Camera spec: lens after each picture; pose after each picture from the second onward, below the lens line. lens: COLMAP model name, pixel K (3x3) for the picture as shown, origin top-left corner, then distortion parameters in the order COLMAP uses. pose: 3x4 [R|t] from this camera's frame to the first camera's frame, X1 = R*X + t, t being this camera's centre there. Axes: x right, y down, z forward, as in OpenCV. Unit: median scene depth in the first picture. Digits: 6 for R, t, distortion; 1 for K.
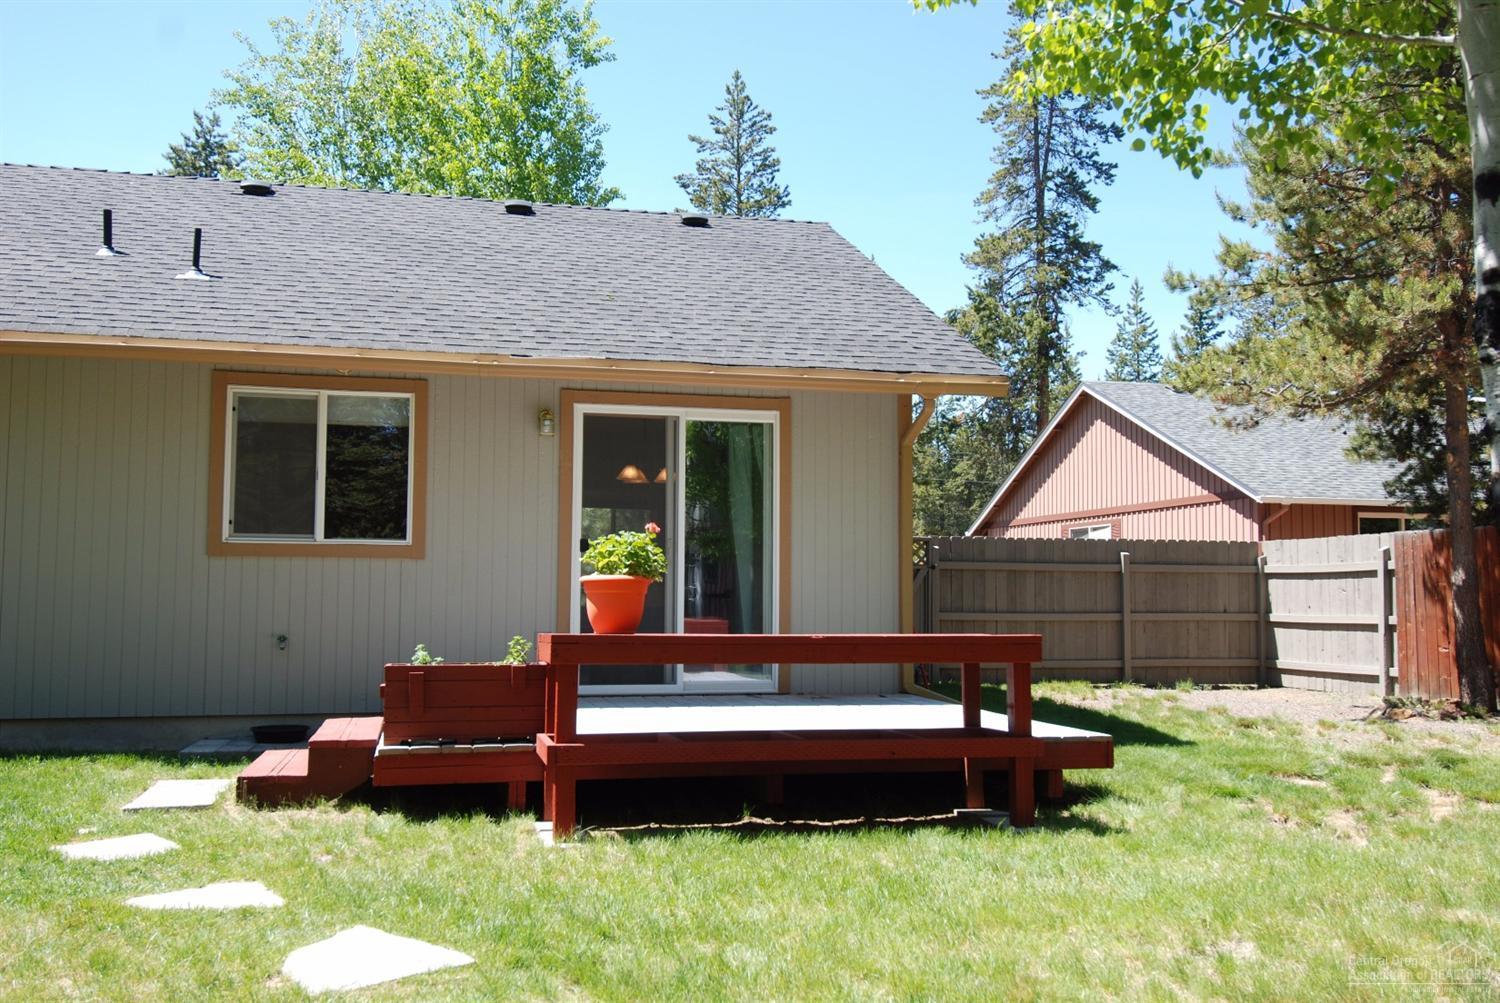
lens RADIAL K [[1399.4, 0, 748.5], [0, 1399.4, 499.1], [0, 0, 1]] dist [0.060040, 0.000000]
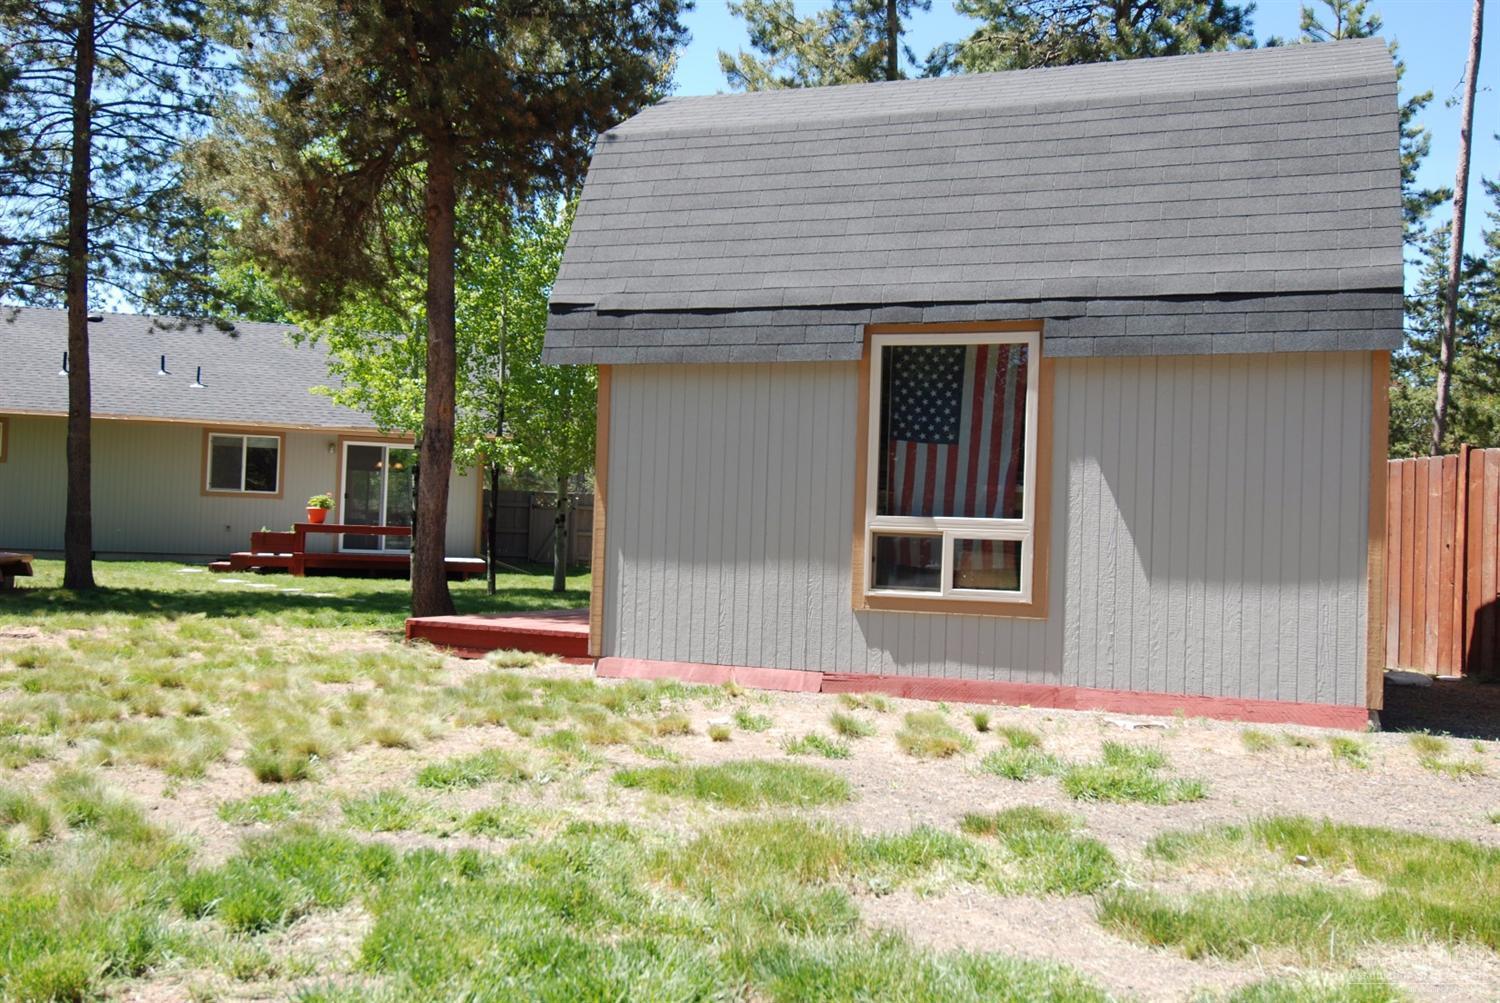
lens RADIAL K [[1399.4, 0, 752.1], [0, 1399.4, 503.6], [0, 0, 1]] dist [0.060040, 0.000000]
pose [[0.999543, 0.029724, 0.005529, 0.648629], [-0.029955, 0.998396, 0.048045, -0.104644], [-0.004092, -0.048189, 0.998830, -1.683775]]
